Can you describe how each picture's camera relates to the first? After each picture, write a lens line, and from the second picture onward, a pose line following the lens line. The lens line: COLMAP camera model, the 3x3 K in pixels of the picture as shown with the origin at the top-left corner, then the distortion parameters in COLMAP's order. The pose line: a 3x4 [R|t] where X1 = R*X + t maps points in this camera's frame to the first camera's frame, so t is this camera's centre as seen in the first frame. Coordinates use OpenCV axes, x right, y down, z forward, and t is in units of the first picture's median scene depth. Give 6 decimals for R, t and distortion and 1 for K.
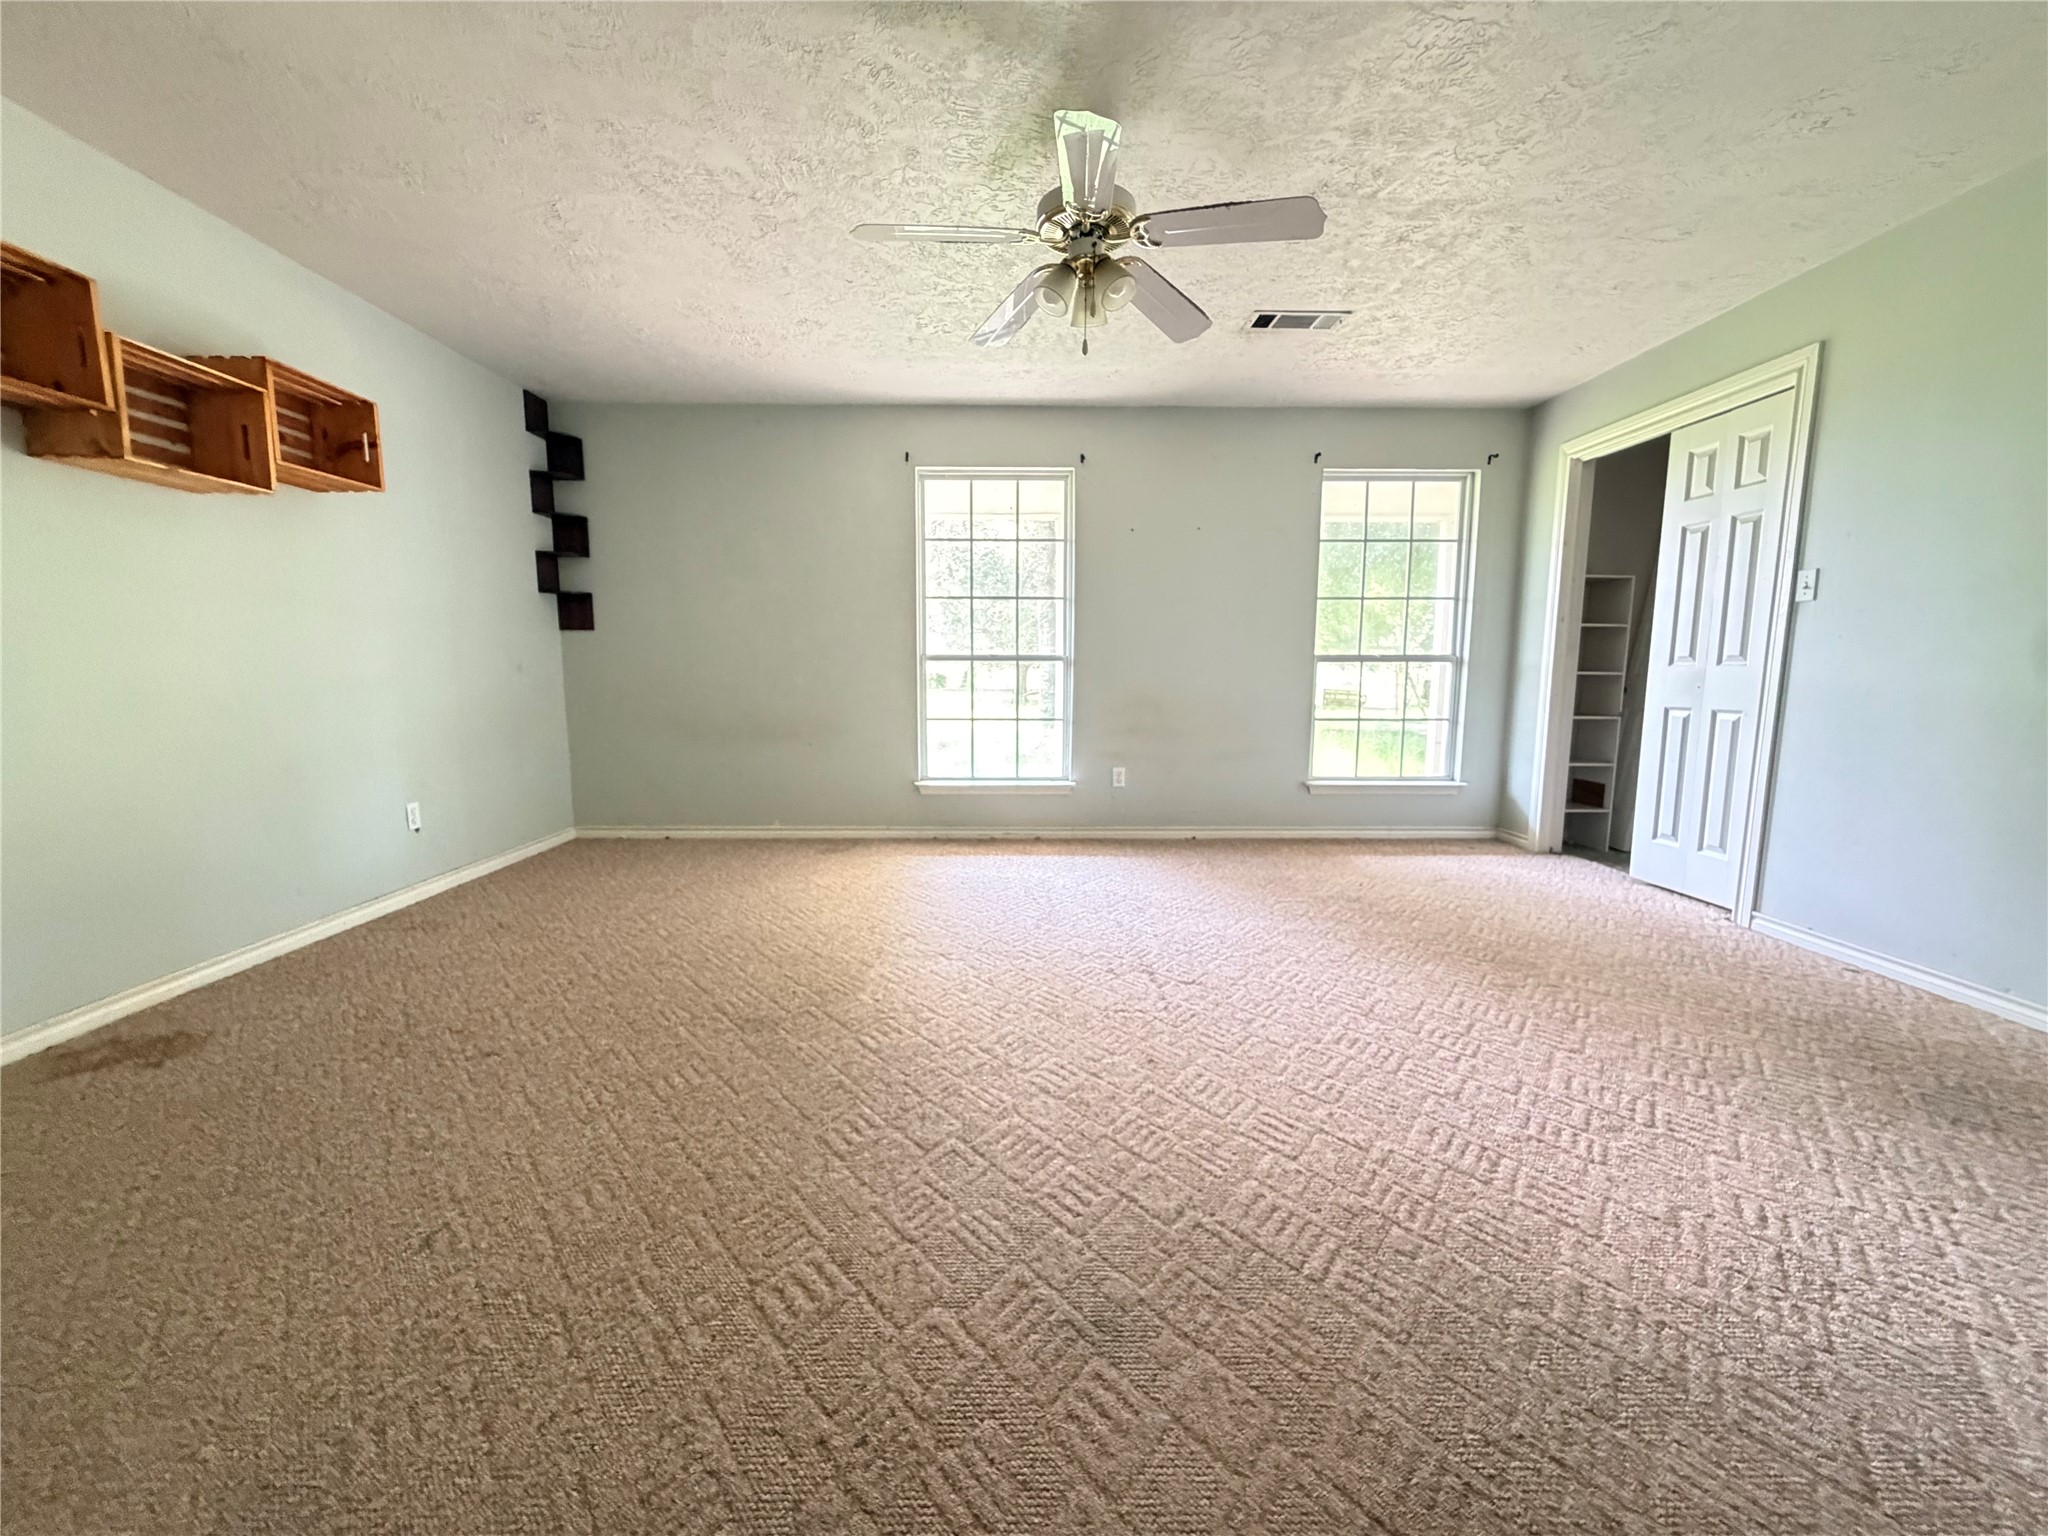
lens RADIAL K [[816.5, 0, 1011.6], [0, 816.5, 765.5], [0, 0, 1]] dist [0.003033, 0.000124]
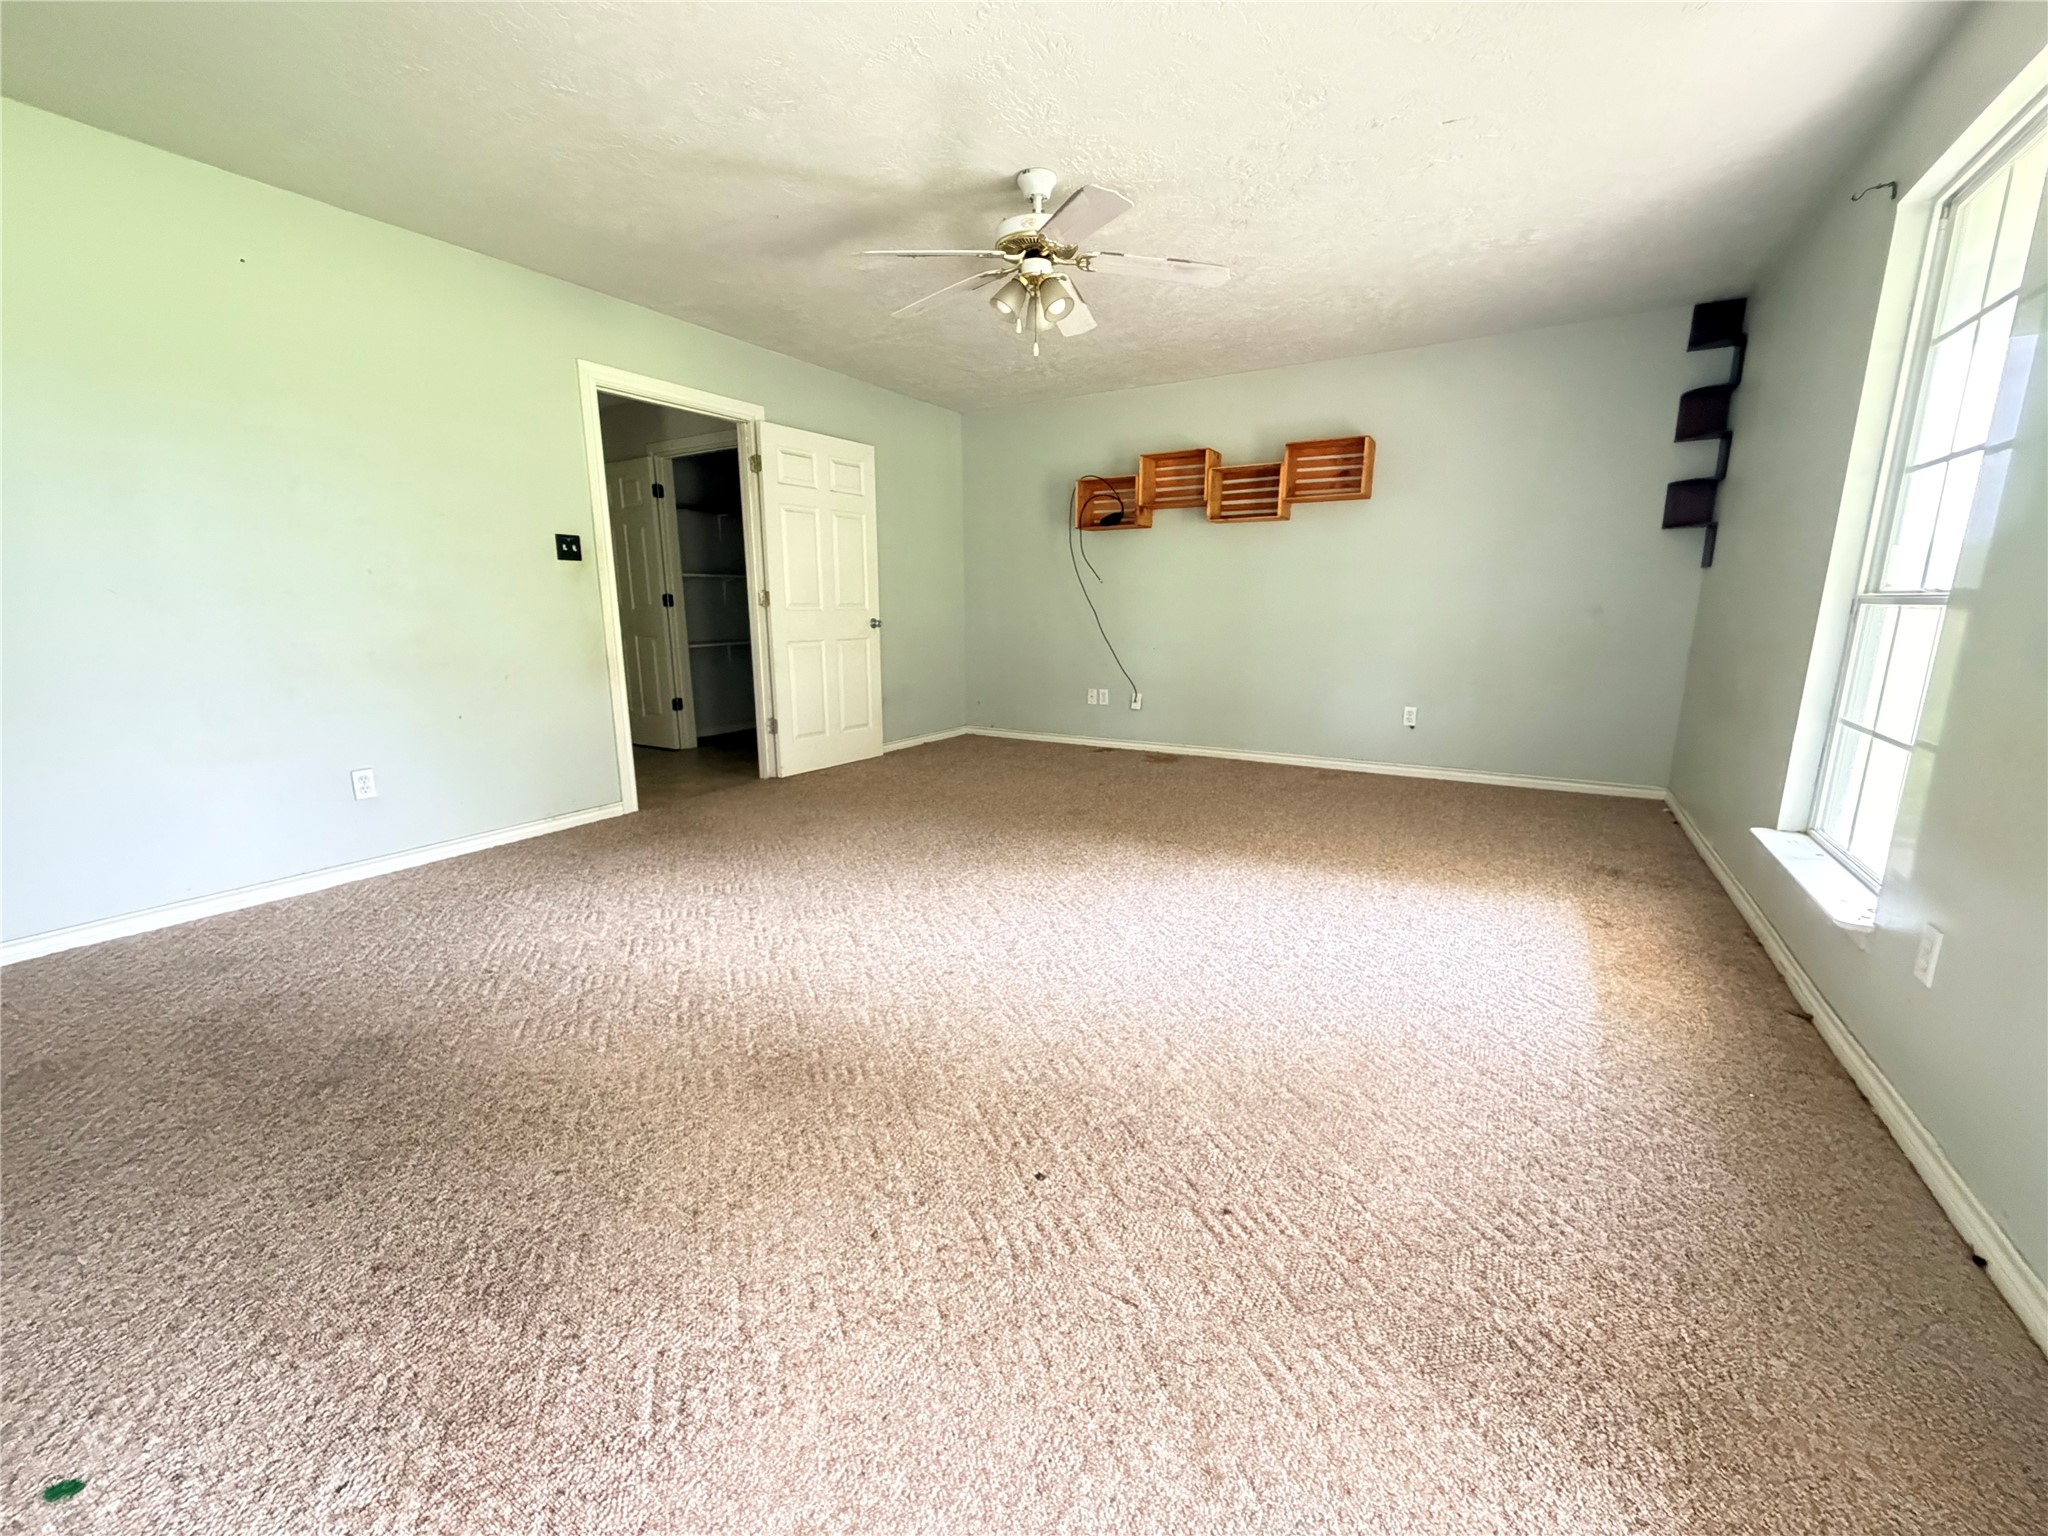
lens RADIAL K [[816.5, 0, 1025.9], [0, 816.5, 769.6], [0, 0, 1]] dist [0.003033, 0.000124]
pose [[-0.524483, 0.167716, -0.834739, 0.891385], [-0.101728, 0.961040, 0.257010, -0.158875], [0.845322, 0.219714, -0.486987, 1.257681]]
